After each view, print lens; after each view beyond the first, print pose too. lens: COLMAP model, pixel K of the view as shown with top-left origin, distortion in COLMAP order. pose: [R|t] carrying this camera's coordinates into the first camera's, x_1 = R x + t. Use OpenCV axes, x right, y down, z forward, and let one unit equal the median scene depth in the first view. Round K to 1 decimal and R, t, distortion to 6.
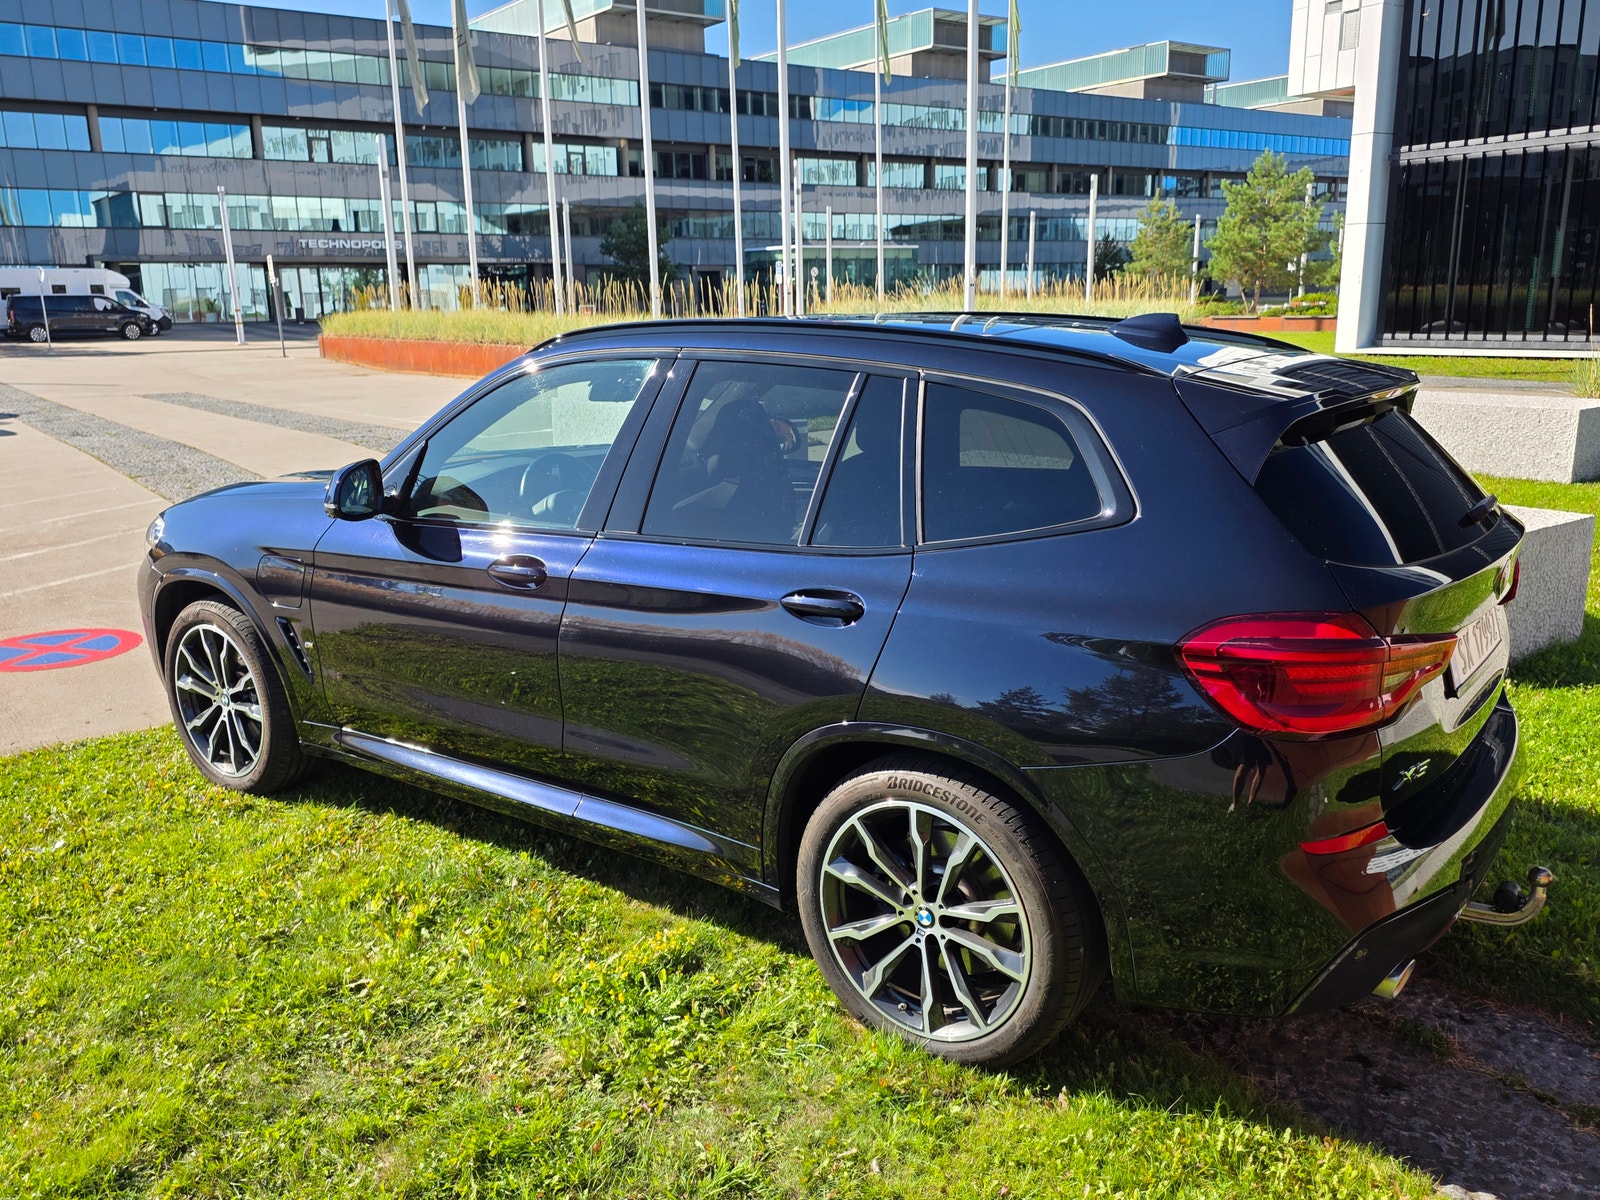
lens RADIAL K [[1287.3, 0, 817.7], [0, 1287.3, 617.1], [0, 0, 1]] dist [0.057029, -0.044714]
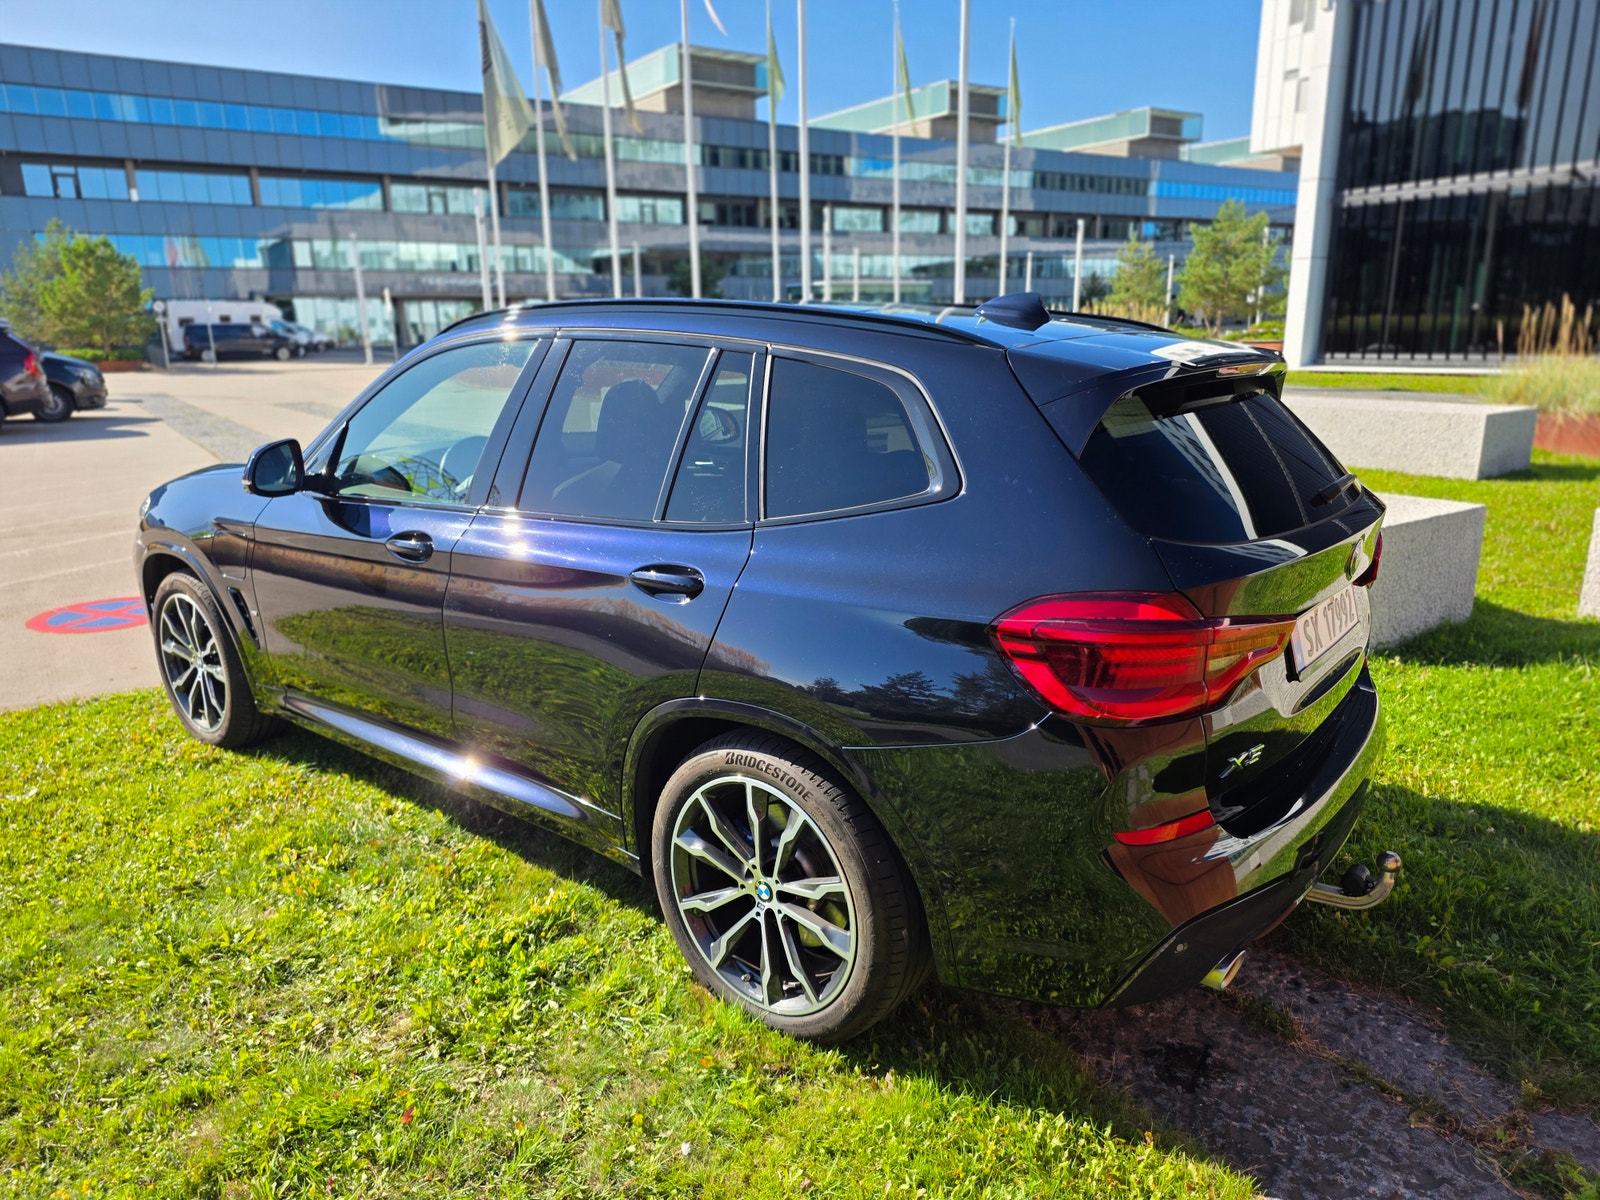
lens RADIAL K [[1066.3, 0, 807.1], [0, 1066.3, 614.1], [0, 0, 1]] dist [0.046306, -0.030877]
pose [[0.999148, 0.010662, -0.039876, 0.099096], [-0.009888, 0.999760, 0.019566, -0.000061], [0.040075, -0.019155, 0.999013, 0.117059]]
